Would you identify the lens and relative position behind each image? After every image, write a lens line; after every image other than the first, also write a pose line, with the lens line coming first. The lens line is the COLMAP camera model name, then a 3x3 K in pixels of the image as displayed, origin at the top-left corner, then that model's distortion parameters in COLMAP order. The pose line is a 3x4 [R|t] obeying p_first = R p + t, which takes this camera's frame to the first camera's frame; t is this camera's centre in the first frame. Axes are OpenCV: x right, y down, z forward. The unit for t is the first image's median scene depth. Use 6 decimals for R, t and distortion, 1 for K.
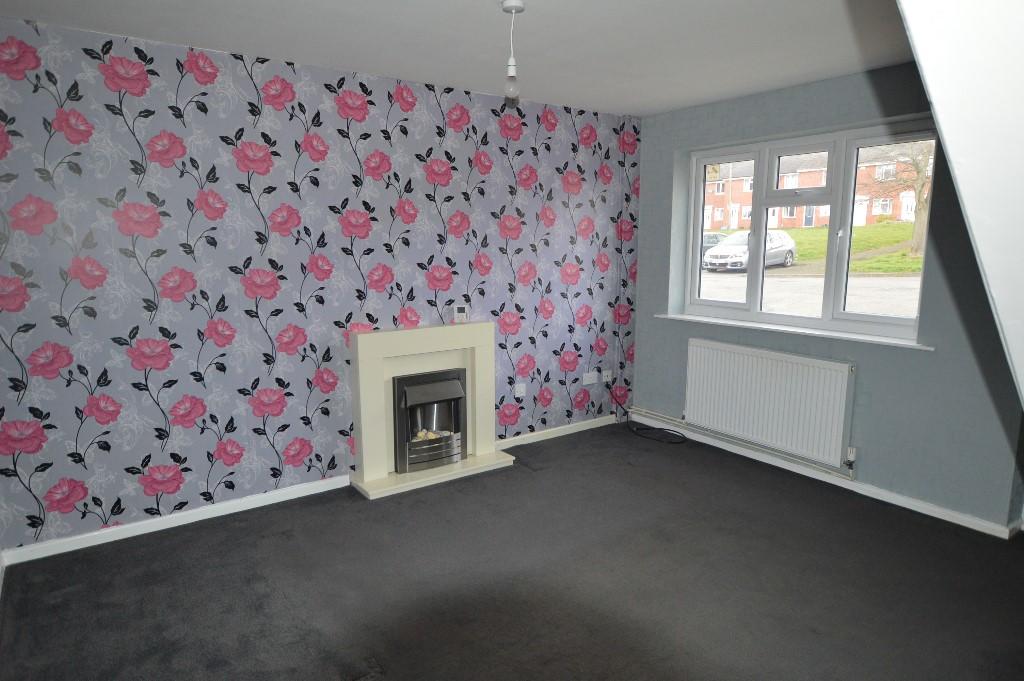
lens RADIAL K [[626.8, 0, 512.0], [0, 626.8, 340.5], [0, 0, 1]] dist [-0.014883, 0.000632]
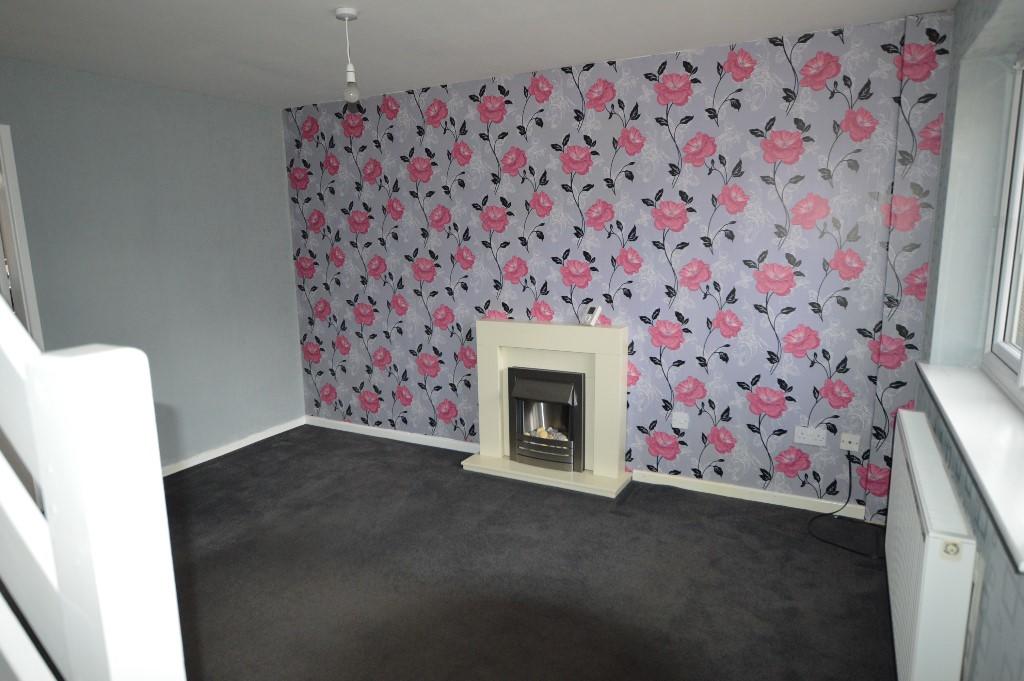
lens RADIAL K [[629.9, 0, 511.3], [0, 629.9, 356.6], [0, 0, 1]] dist [-0.046069, 0.061747]
pose [[0.444281, 0.161888, -0.881139, 0.681178], [-0.130712, 0.984727, 0.115013, -0.072354], [0.886301, 0.064077, 0.458656, 0.486111]]
